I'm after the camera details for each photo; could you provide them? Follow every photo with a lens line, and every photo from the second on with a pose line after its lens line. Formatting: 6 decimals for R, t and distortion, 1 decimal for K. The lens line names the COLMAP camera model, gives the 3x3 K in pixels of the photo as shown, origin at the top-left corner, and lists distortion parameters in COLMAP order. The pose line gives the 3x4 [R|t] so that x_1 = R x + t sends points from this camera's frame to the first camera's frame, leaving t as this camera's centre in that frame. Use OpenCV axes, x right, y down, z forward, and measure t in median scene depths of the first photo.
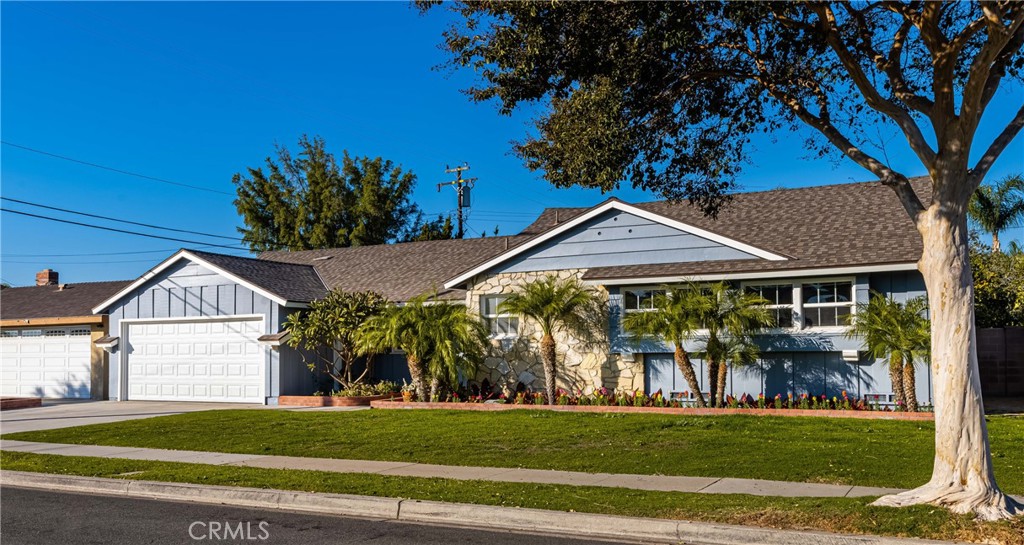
lens RADIAL K [[914.9, 0, 451.3], [0, 914.9, 349.4], [0, 0, 1]] dist [0.014105, -0.000791]
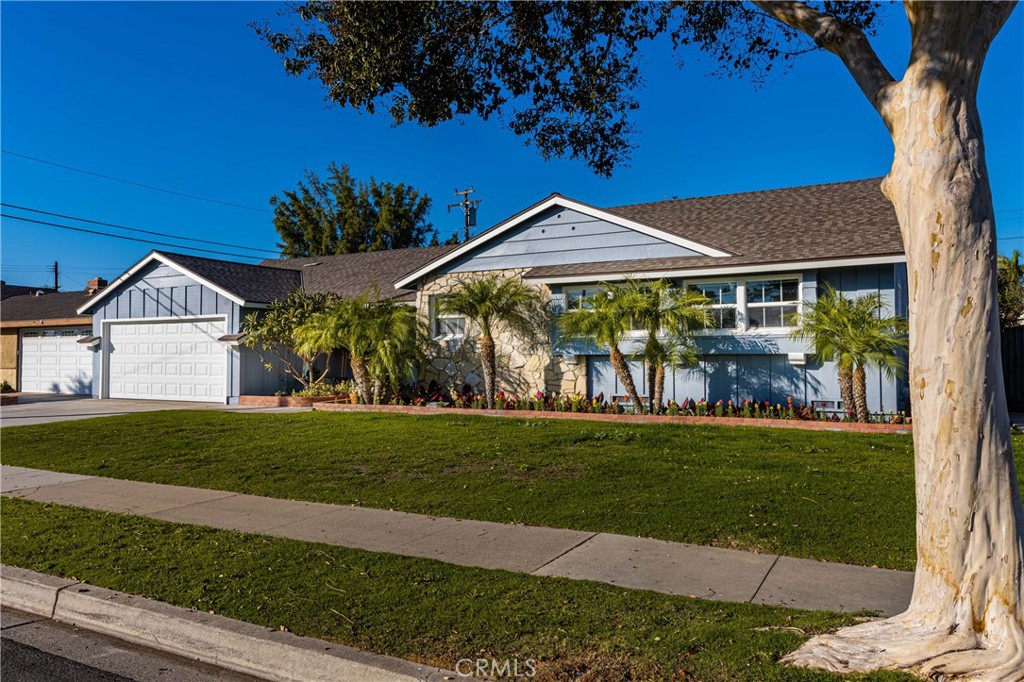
lens RADIAL K [[721.4, 0, 513.9], [0, 721.4, 349.0], [0, 0, 1]] dist [0.009262, -0.003834]
pose [[0.999797, 0.005645, 0.019338, 0.116334], [-0.005572, 0.999977, -0.003836, 0.001050], [-0.019360, 0.003727, 0.999806, 0.237248]]
